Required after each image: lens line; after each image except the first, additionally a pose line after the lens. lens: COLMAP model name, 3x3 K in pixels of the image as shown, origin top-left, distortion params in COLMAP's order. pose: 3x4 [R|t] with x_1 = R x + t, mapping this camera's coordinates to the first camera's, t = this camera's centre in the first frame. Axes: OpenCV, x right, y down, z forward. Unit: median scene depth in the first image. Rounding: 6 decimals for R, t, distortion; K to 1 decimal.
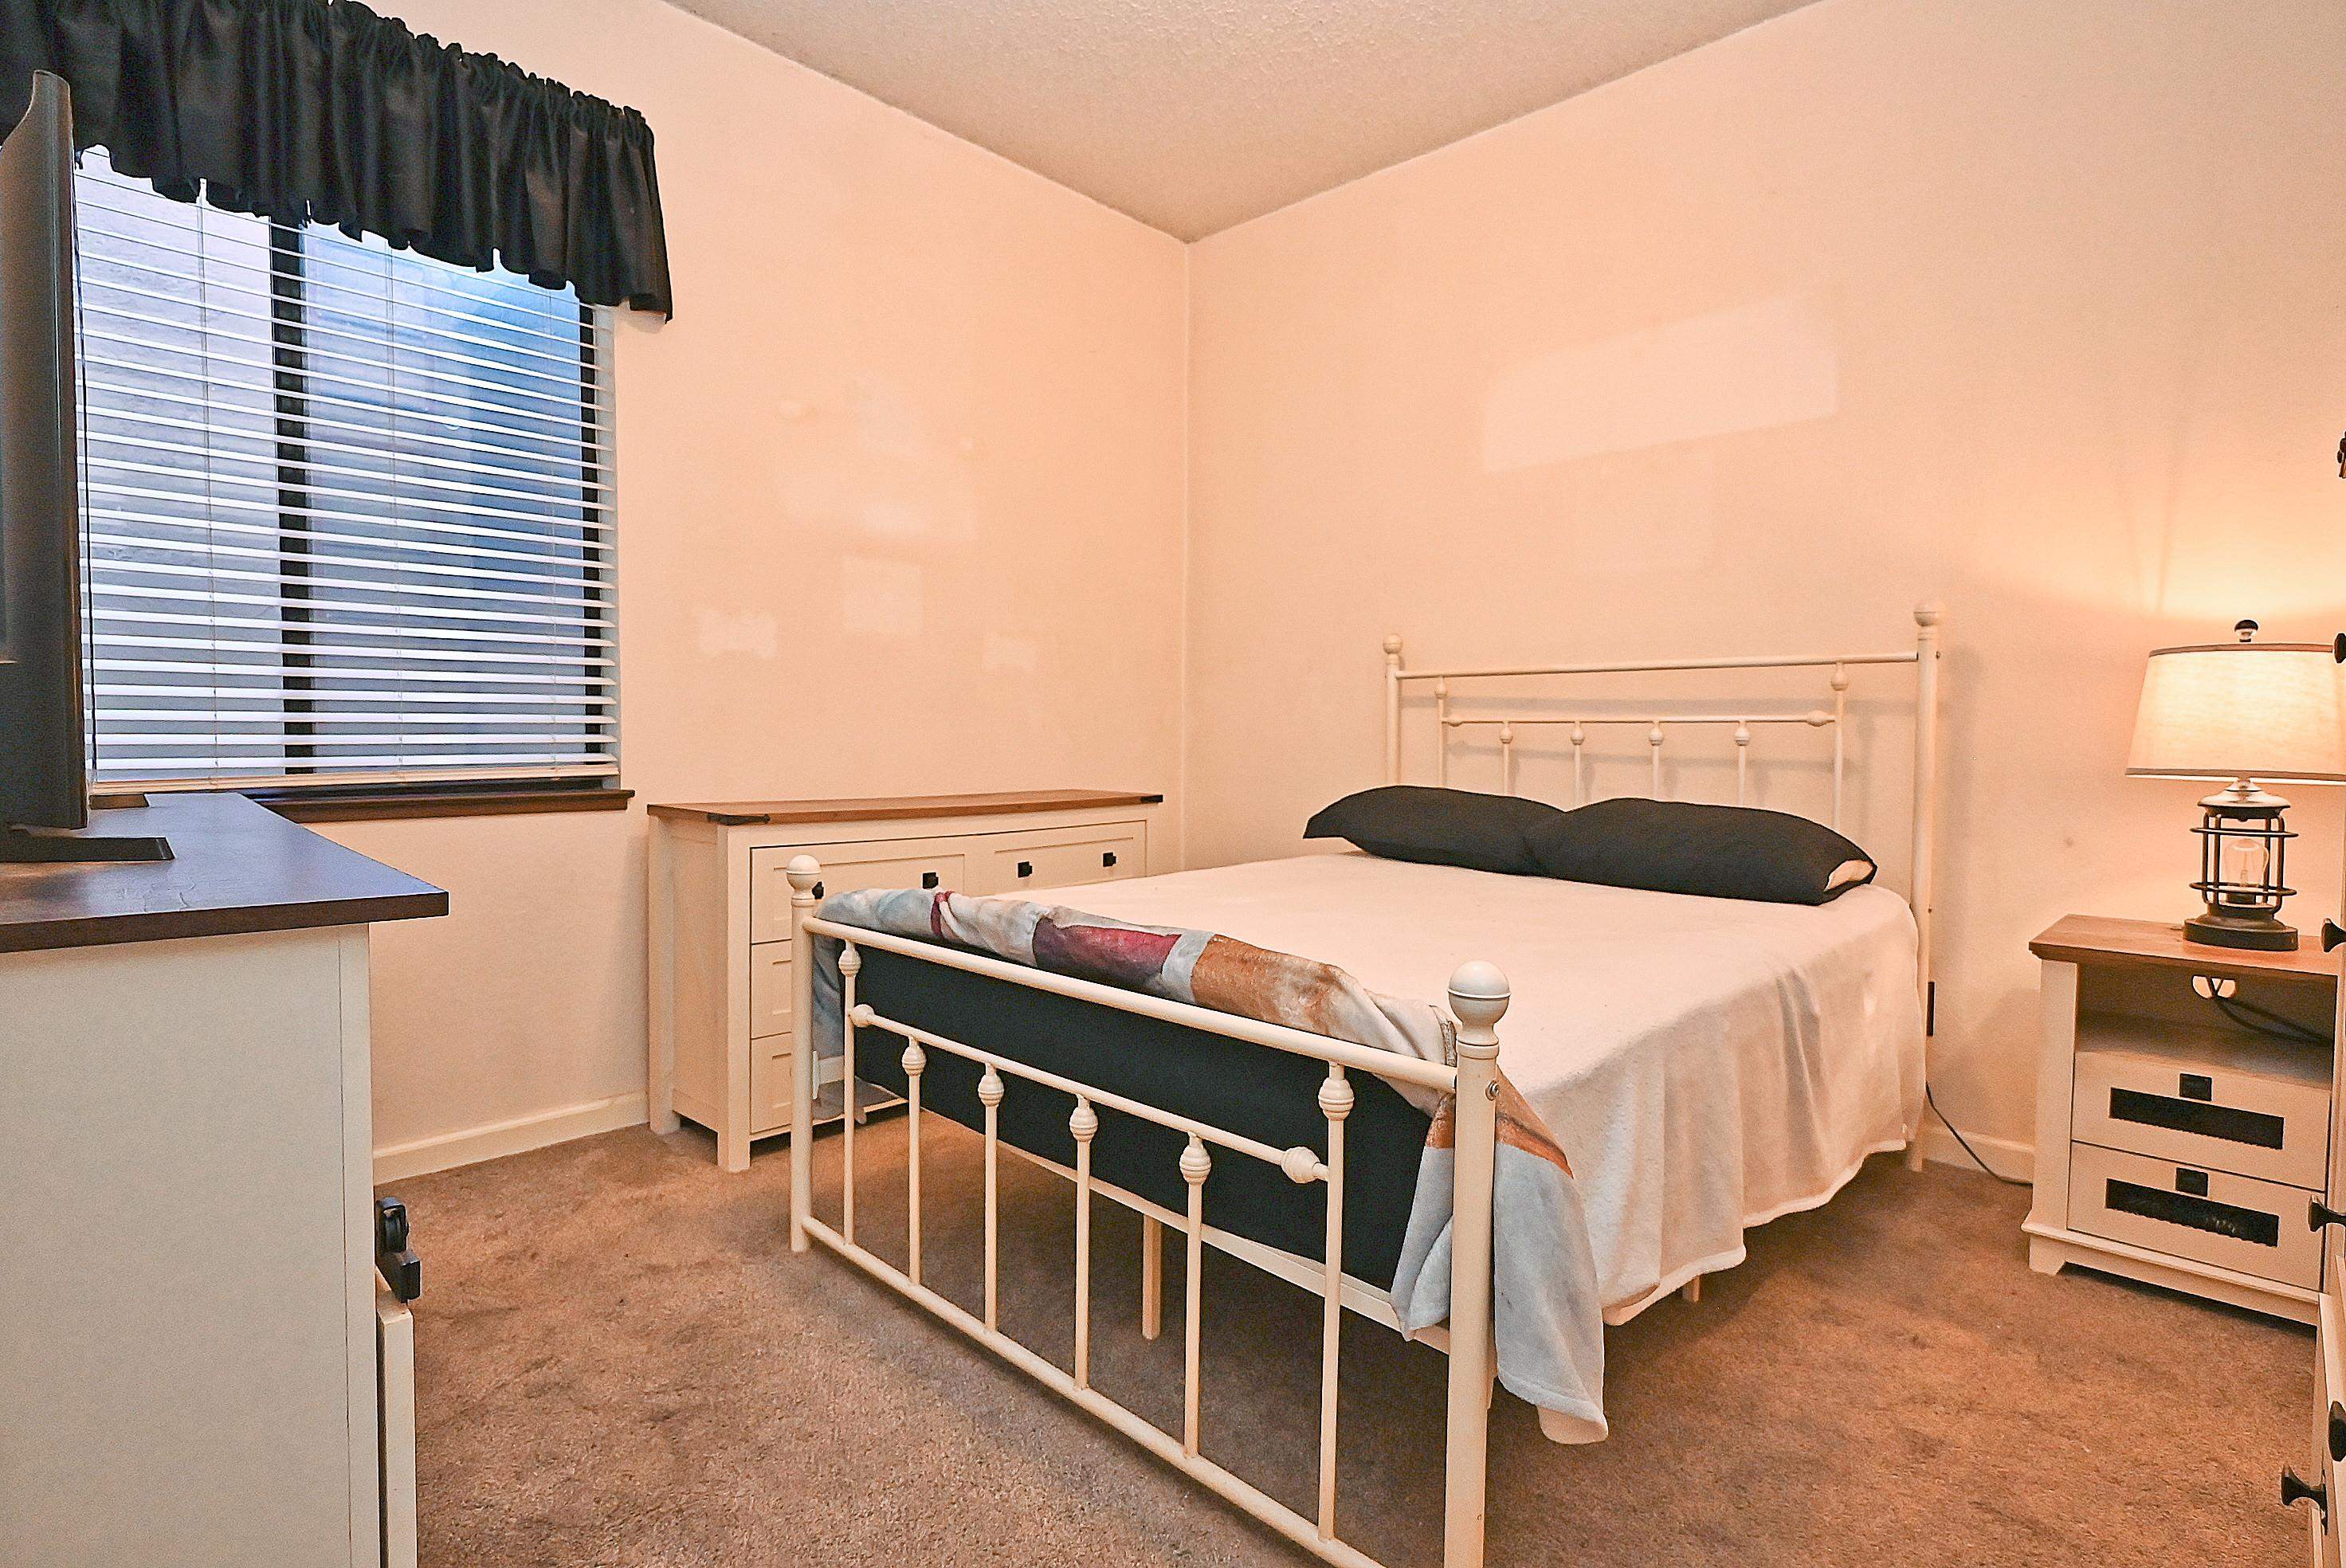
lens RADIAL K [[1138.4, 0, 1173.0], [0, 1138.4, 784.0], [0, 0, 1]] dist [0.001038, 0.000346]
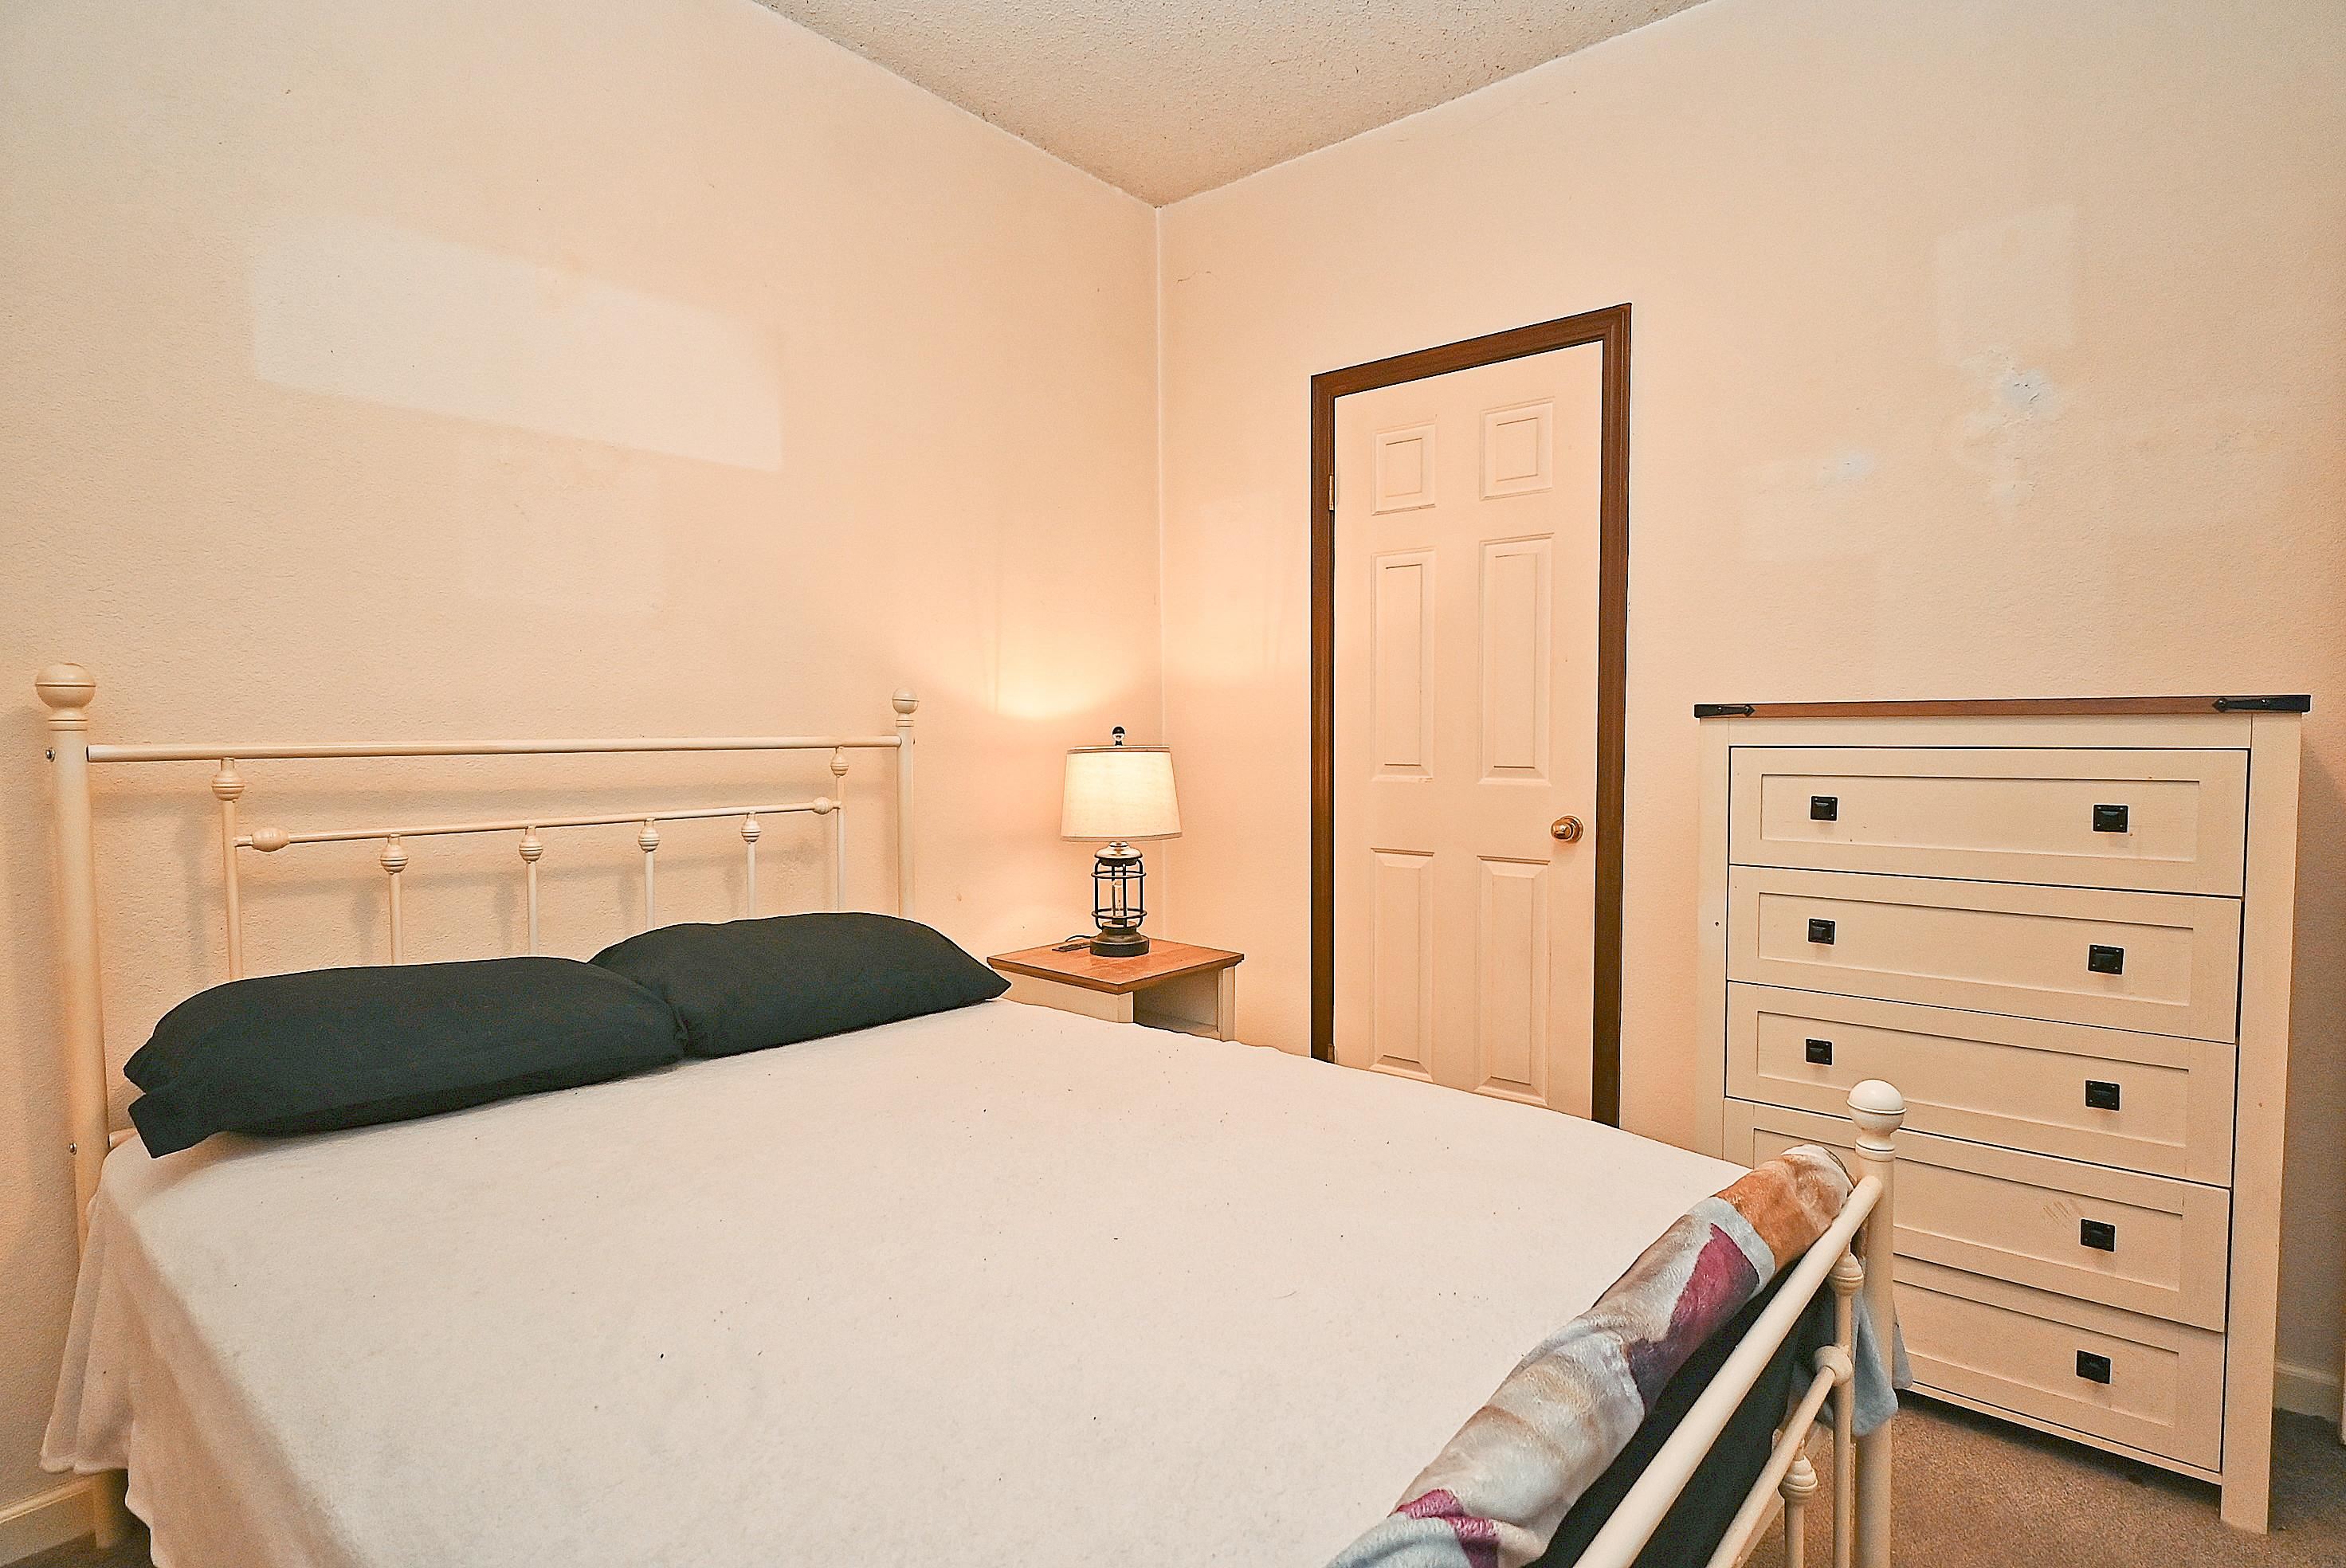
lens RADIAL K [[1138.4, 0, 1173.0], [0, 1138.4, 784.0], [0, 0, 1]] dist [0.001038, 0.000346]
pose [[-0.083844, -0.059232, 0.994717, -0.452432], [0.039468, 0.997251, 0.062710, -0.143281], [-0.995697, 0.044517, -0.081276, 0.918318]]
